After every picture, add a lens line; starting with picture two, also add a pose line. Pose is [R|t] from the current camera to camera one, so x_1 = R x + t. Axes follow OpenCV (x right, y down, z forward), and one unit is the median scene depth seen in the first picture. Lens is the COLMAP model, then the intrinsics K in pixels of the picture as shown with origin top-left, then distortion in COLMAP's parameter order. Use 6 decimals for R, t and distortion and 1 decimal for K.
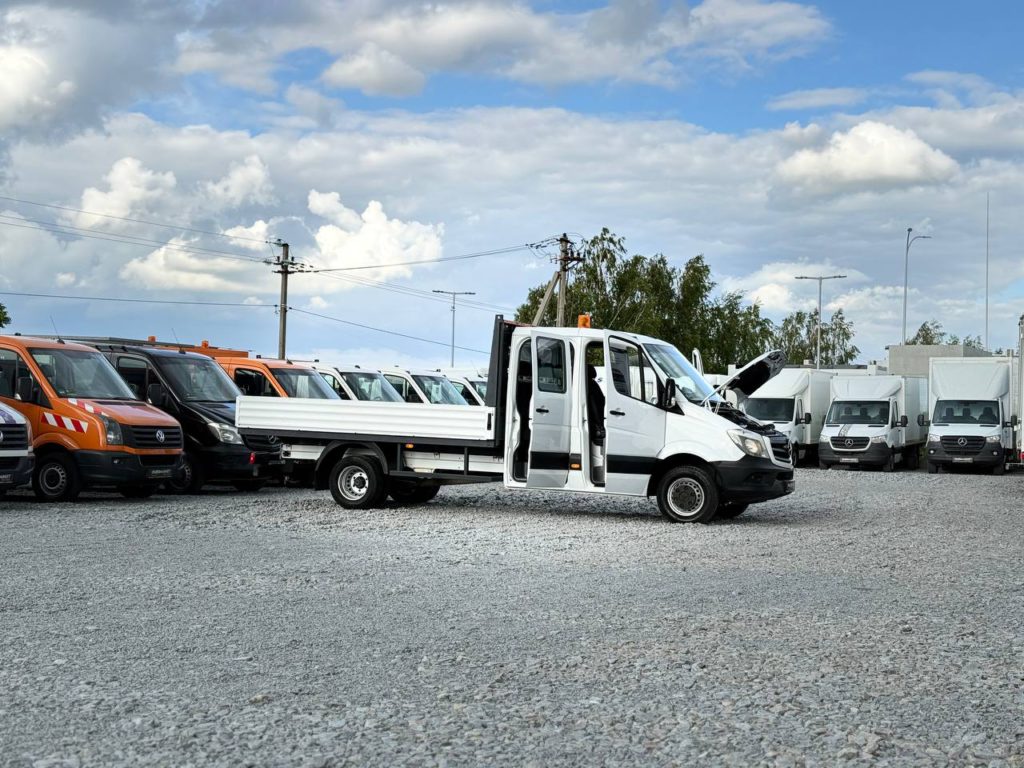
lens RADIAL K [[1471.2, 0, 527.6], [0, 1471.2, 368.1], [0, 0, 1]] dist [0.130657, 0.027382]
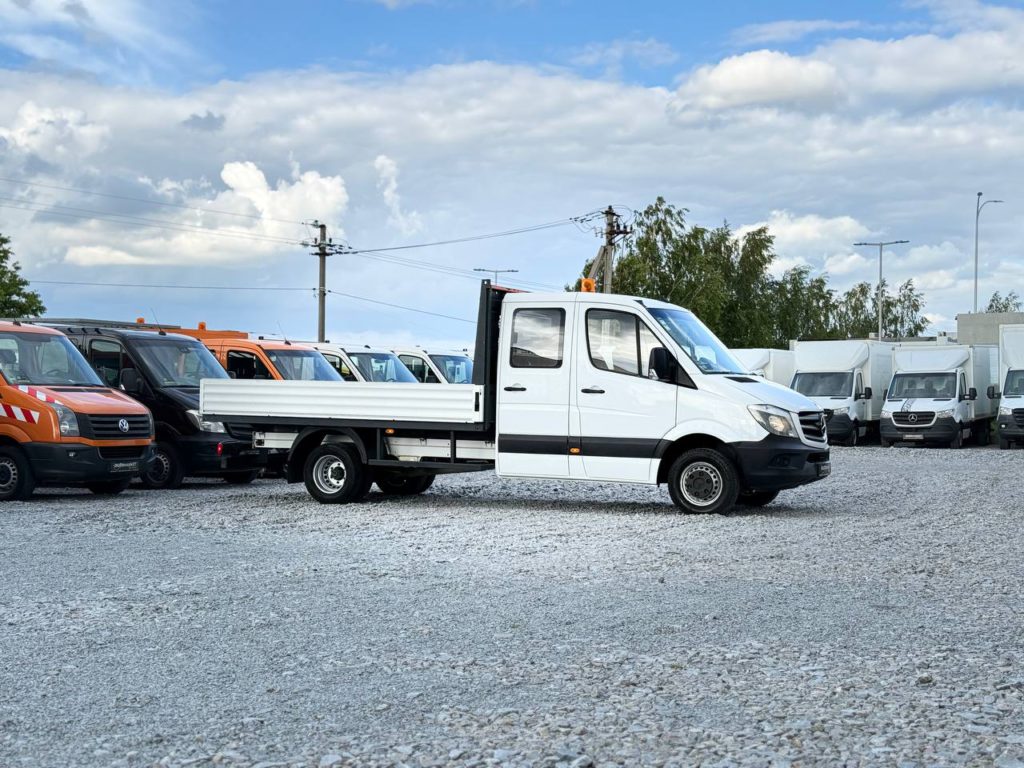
lens RADIAL K [[1464.8, 0, 523.4], [0, 1464.8, 381.7], [0, 0, 1]] dist [0.134866, -0.105366]
pose [[0.998438, -0.021418, -0.051600, 0.043210], [0.022471, 0.999549, 0.019907, 0.007109], [0.051150, -0.021036, 0.998469, 0.121886]]
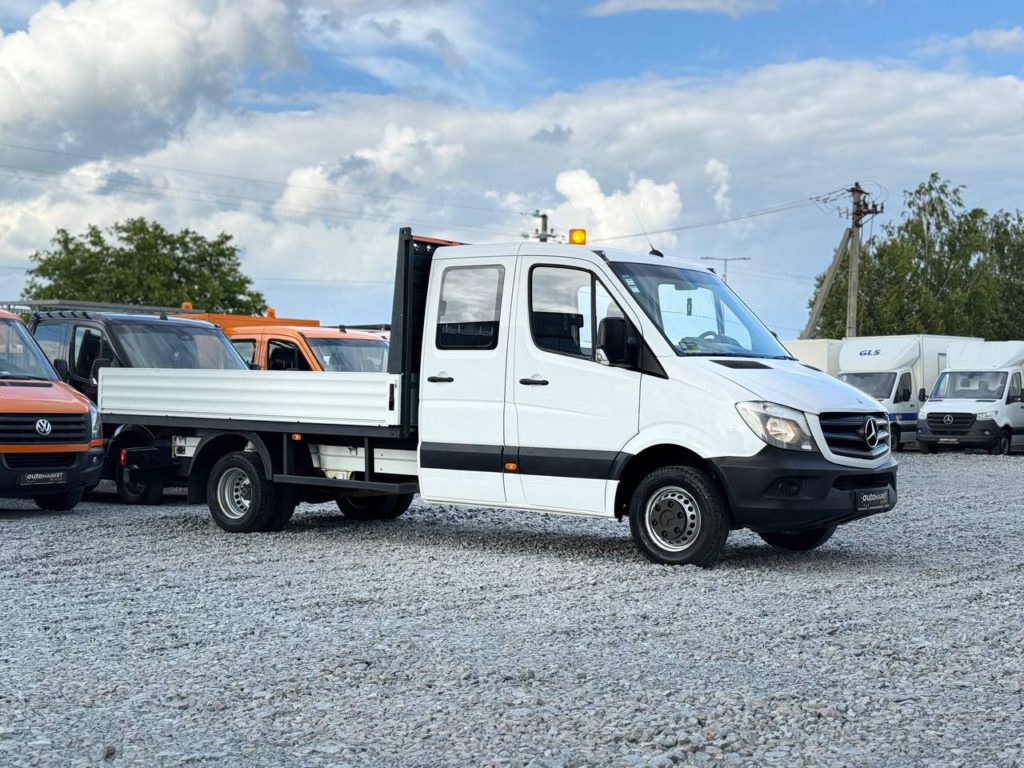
lens RADIAL K [[1464.8, 0, 523.4], [0, 1464.8, 381.7], [0, 0, 1]] dist [0.134866, -0.105366]
pose [[0.962645, -0.021544, -0.269909, 0.183850], [0.025602, 0.999606, 0.011521, 0.022008], [0.269554, -0.018001, 0.962817, 0.376803]]
